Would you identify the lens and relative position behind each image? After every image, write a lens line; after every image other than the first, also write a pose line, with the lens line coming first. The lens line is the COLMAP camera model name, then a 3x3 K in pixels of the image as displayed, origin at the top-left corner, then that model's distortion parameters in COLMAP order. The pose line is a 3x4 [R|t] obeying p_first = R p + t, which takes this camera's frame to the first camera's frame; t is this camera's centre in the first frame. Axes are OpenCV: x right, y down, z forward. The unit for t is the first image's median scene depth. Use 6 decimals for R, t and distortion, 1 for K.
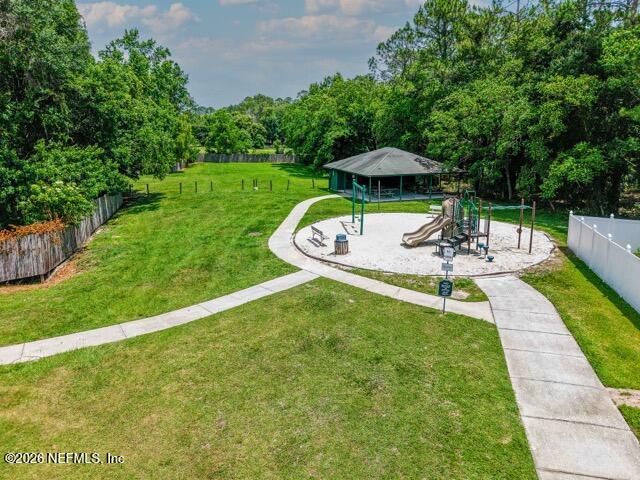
lens RADIAL K [[449.5, 0, 320.0], [0, 449.5, 240.0], [0, 0, 1]] dist [-0.003259, -0.003575]
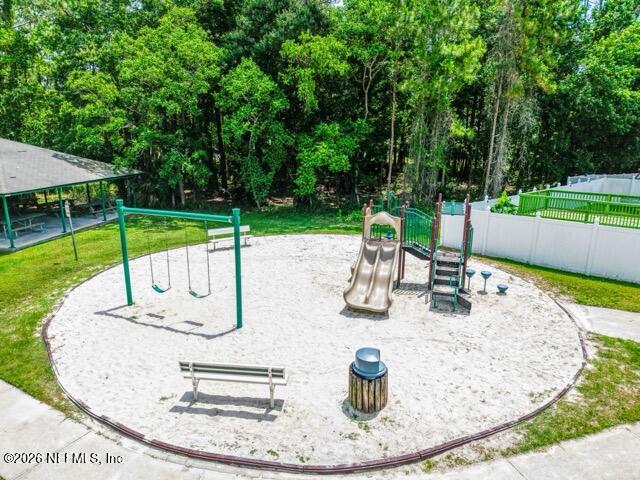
lens RADIAL K [[449.5, 0, 320.0], [0, 449.5, 240.0], [0, 0, 1]] dist [-0.003259, -0.003575]
pose [[0.446543, -0.195943, 0.873044, -0.246438], [0.207719, 0.971772, 0.111858, -0.137834], [-0.870318, 0.131398, 0.474639, 0.869127]]
